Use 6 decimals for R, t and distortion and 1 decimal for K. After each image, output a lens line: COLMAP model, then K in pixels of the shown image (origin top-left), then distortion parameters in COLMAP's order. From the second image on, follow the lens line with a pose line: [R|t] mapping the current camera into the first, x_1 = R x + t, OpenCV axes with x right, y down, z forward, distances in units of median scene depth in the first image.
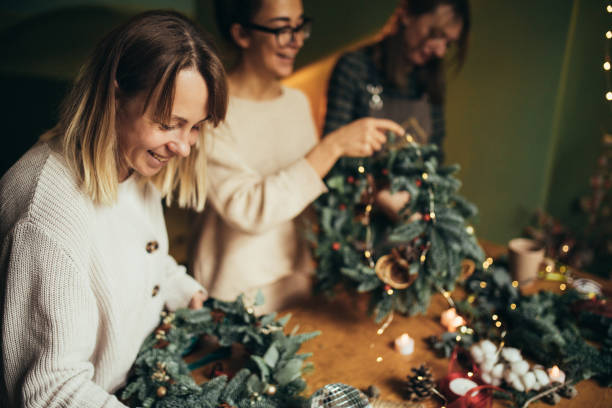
lens RADIAL K [[584.4, 0, 313.4], [0, 584.4, 219.5], [0, 0, 1]] dist [-0.008778, 0.000000]
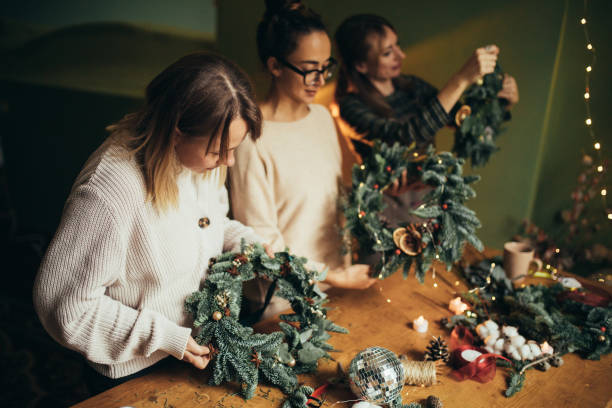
lens RADIAL K [[579.2, 0, 319.4], [0, 579.2, 212.4], [0, 0, 1]] dist [-0.001710, 0.000000]
pose [[0.998944, 0.022299, 0.040165, -0.112627], [-0.020816, 0.999099, -0.036981, 0.035042], [-0.040953, 0.036106, 0.998508, -0.200342]]
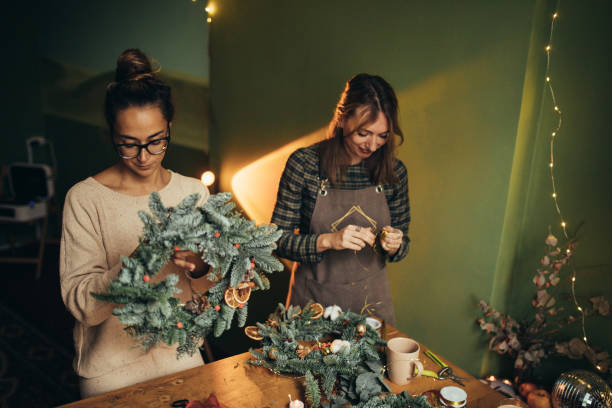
lens RADIAL K [[584.4, 0, 308.8], [0, 584.4, 208.8], [0, 0, 1]] dist [-0.008778, 0.000000]
pose [[0.977314, 0.080301, -0.195983, 0.511766], [-0.096701, 0.992439, -0.075586, -0.128644], [0.188431, 0.092823, 0.977690, -0.061331]]
